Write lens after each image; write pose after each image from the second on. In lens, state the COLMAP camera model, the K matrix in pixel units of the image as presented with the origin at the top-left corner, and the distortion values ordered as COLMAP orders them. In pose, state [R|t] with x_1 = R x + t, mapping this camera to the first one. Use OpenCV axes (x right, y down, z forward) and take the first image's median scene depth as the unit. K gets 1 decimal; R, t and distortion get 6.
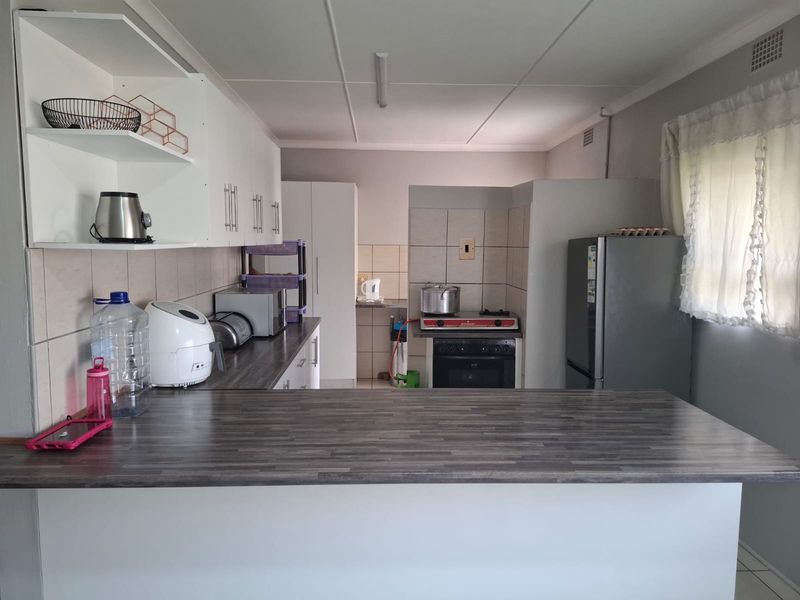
lens RADIAL K [[549.1, 0, 400.0], [0, 549.1, 300.0], [0, 0, 1]] dist [0.002472, -0.002581]
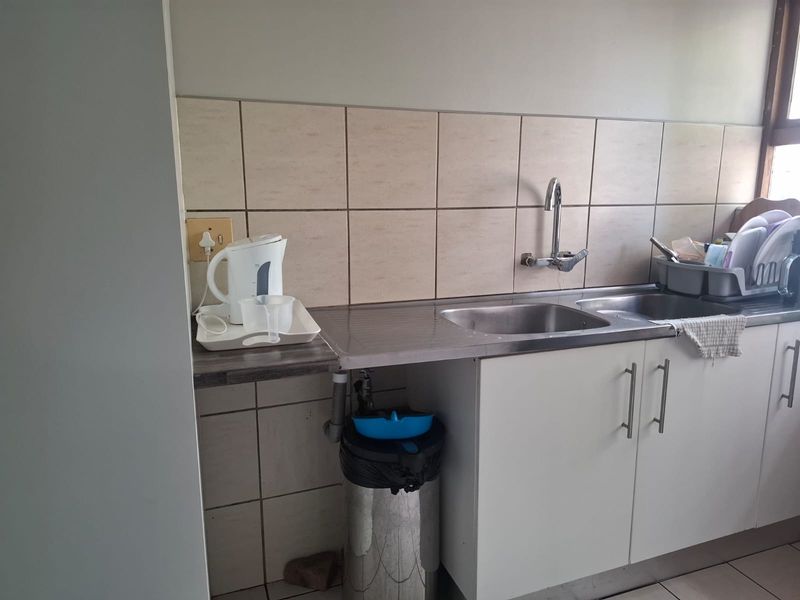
lens RADIAL K [[549.1, 0, 400.0], [0, 549.1, 300.0], [0, 0, 1]] dist [0.002472, -0.002581]
pose [[0.952277, -0.061741, 0.298924, -0.063025], [0.027014, 0.992533, 0.118943, -0.038761], [-0.304036, -0.105192, 0.946835, 0.740833]]
